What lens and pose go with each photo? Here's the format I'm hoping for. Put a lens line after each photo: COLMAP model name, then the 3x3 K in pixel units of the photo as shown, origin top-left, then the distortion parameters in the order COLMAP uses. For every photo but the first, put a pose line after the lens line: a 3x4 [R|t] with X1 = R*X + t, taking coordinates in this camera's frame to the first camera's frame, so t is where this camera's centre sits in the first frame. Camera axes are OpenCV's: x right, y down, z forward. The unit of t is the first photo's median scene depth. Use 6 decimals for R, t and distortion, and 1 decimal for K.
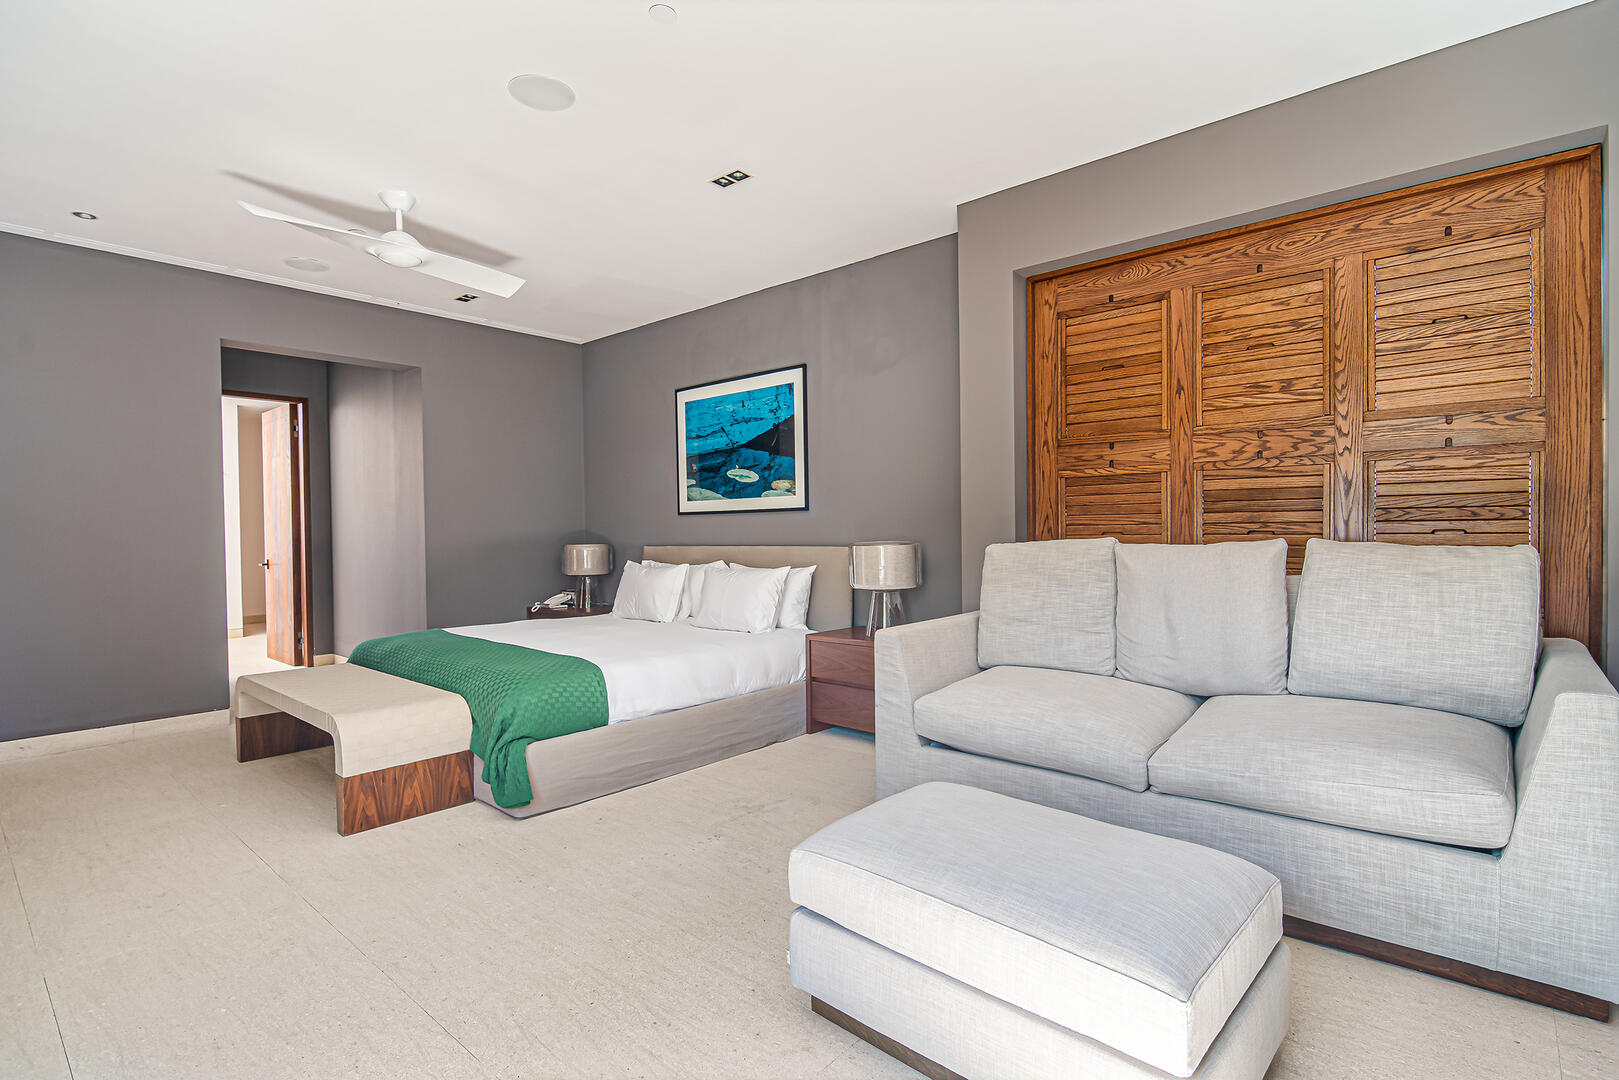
lens RADIAL K [[764.7, 0, 813.9], [0, 764.7, 538.6], [0, 0, 1]] dist [-0.001714, -0.007962]
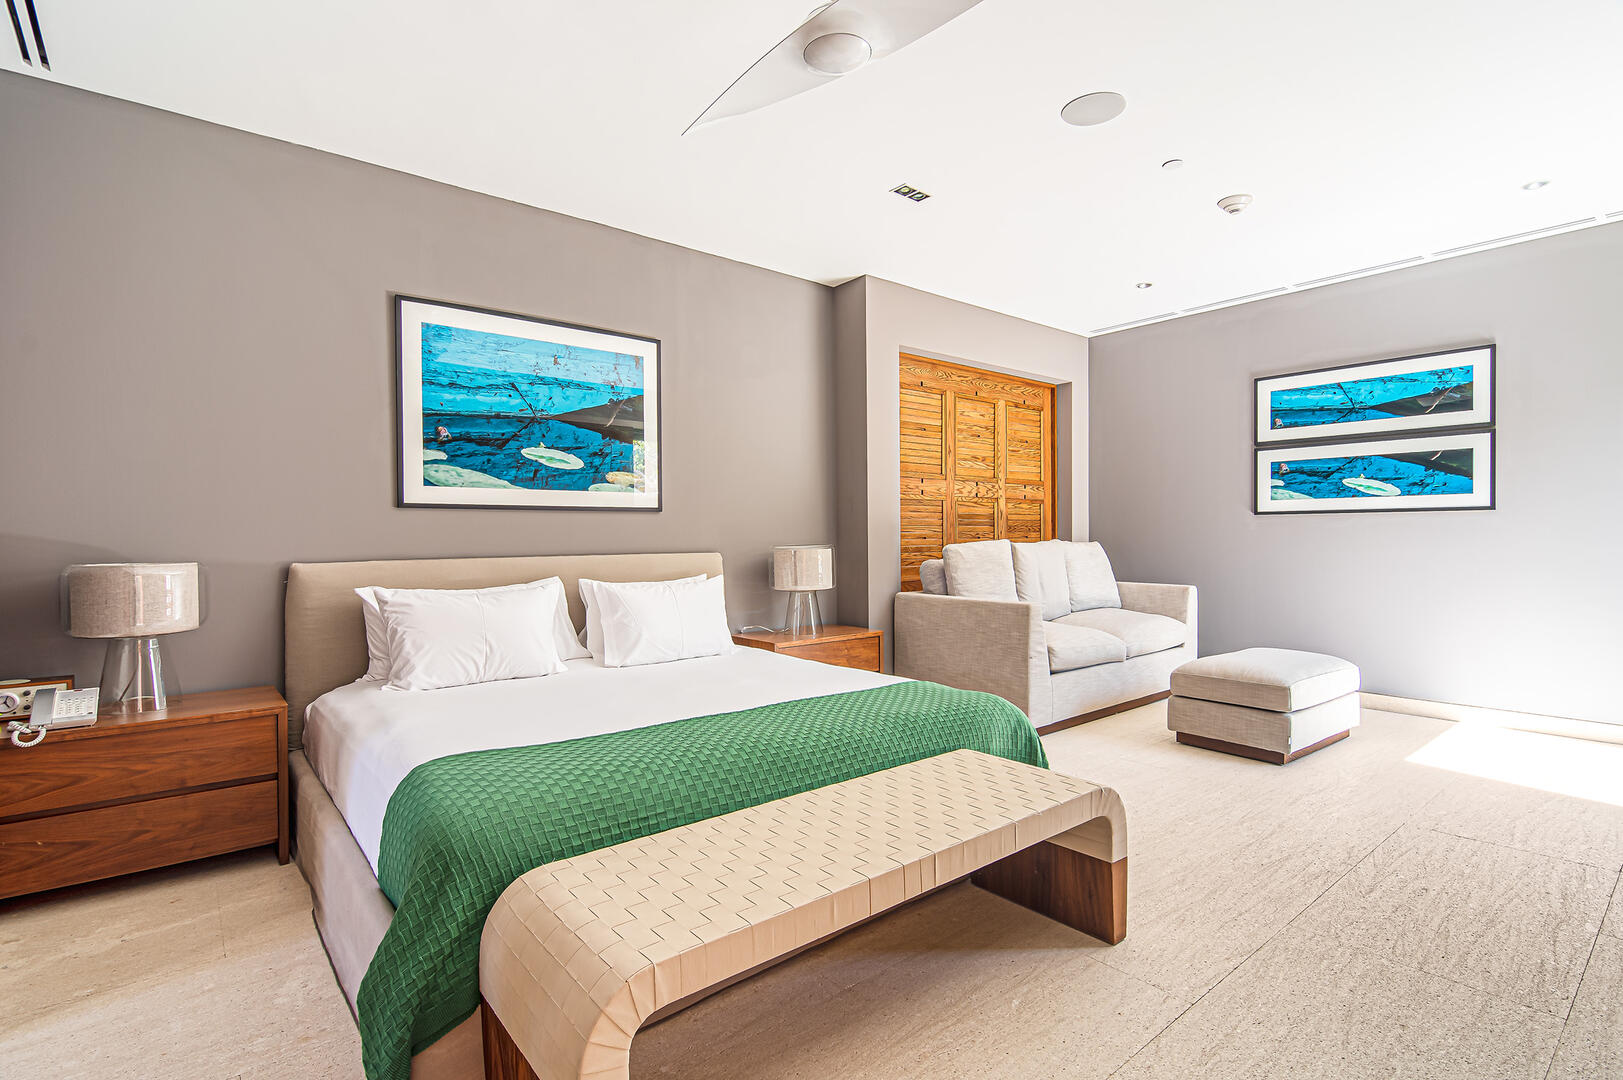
lens RADIAL K [[766.6, 0, 823.3], [0, 766.6, 545.9], [0, 0, 1]] dist [-0.001714, -0.007962]
pose [[0.164206, -0.003642, 0.986419, -0.784775], [0.013999, 0.999901, 0.001362, 0.002703], [-0.986327, 0.013585, 0.164241, 0.647223]]
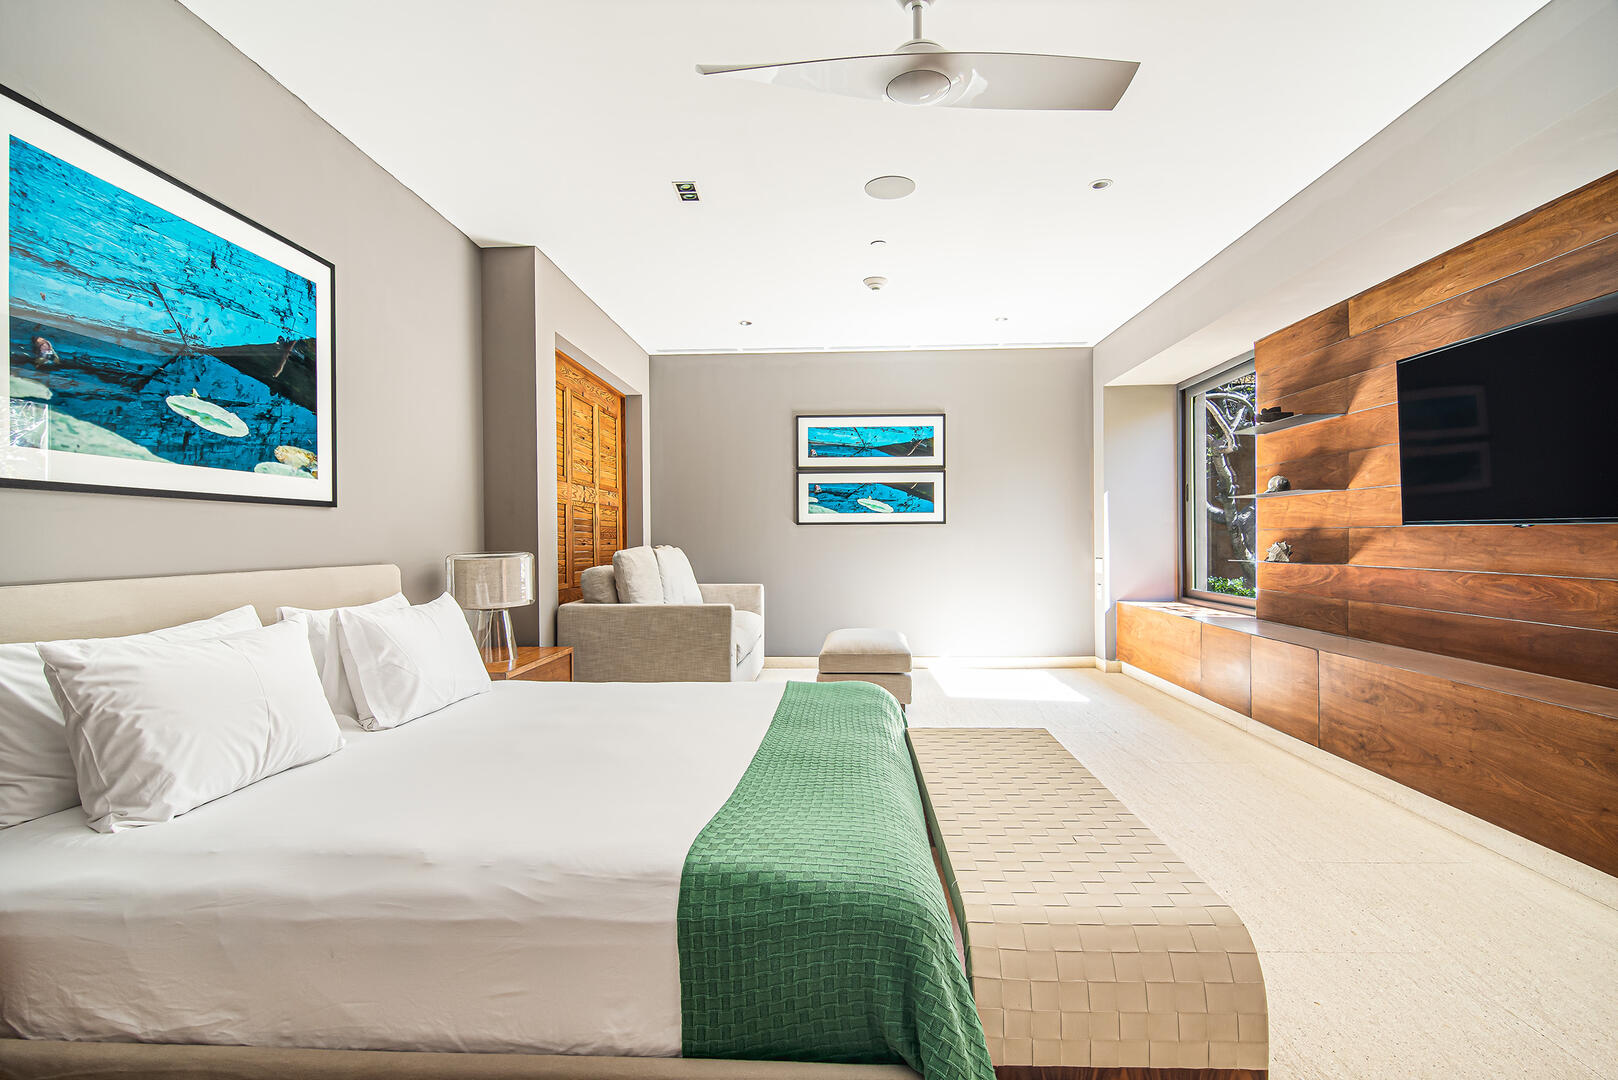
lens RADIAL K [[764.2, 0, 810.4], [0, 764.2, 548.8], [0, 0, 1]] dist [-0.001714, -0.007962]
pose [[-0.623866, 0.004956, 0.781515, -0.680921], [0.020542, 0.999738, 0.010059, -0.002135], [-0.781261, 0.022329, -0.623805, 1.030942]]
